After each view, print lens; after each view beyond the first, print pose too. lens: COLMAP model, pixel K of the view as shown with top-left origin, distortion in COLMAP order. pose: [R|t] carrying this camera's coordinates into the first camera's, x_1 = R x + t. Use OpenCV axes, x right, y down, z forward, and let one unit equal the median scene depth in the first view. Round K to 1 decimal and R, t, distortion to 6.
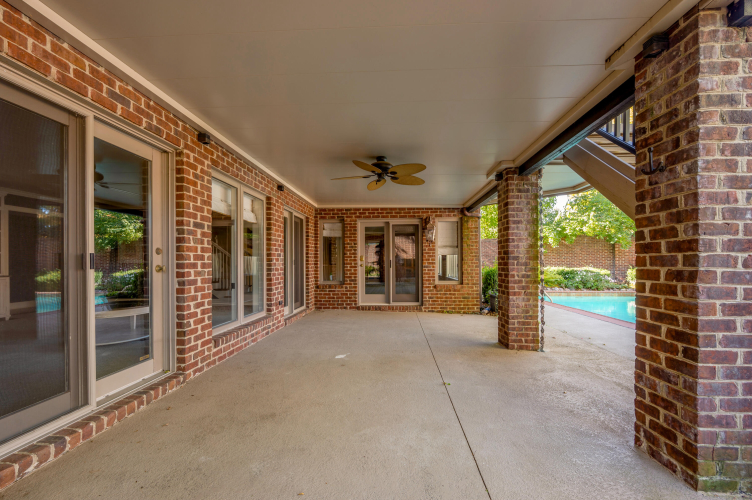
lens RADIAL K [[306.1, 0, 377.0], [0, 306.1, 261.3], [0, 0, 1]] dist [-0.001832, -0.000183]
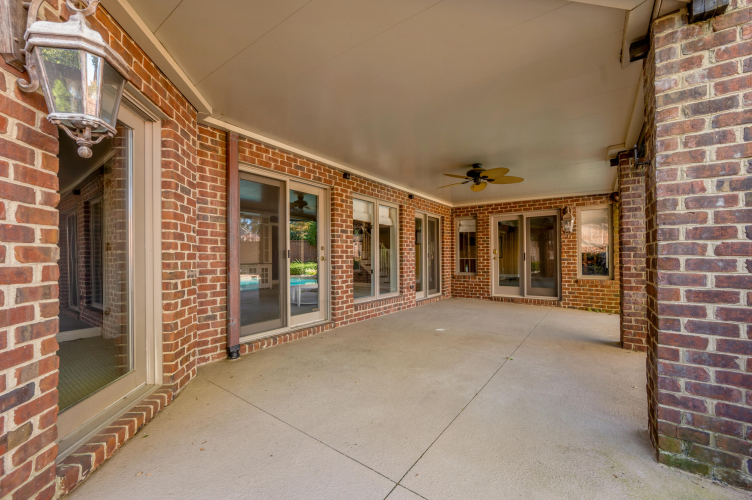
lens RADIAL K [[300.0, 0, 374.9], [0, 300.0, 253.9], [0, 0, 1]] dist [-0.000303, -0.000133]
pose [[0.840187, -0.006152, -0.542262, 0.404595], [0.002983, 0.999973, -0.006723, 0.010018], [0.542289, 0.004031, 0.840182, -0.223649]]
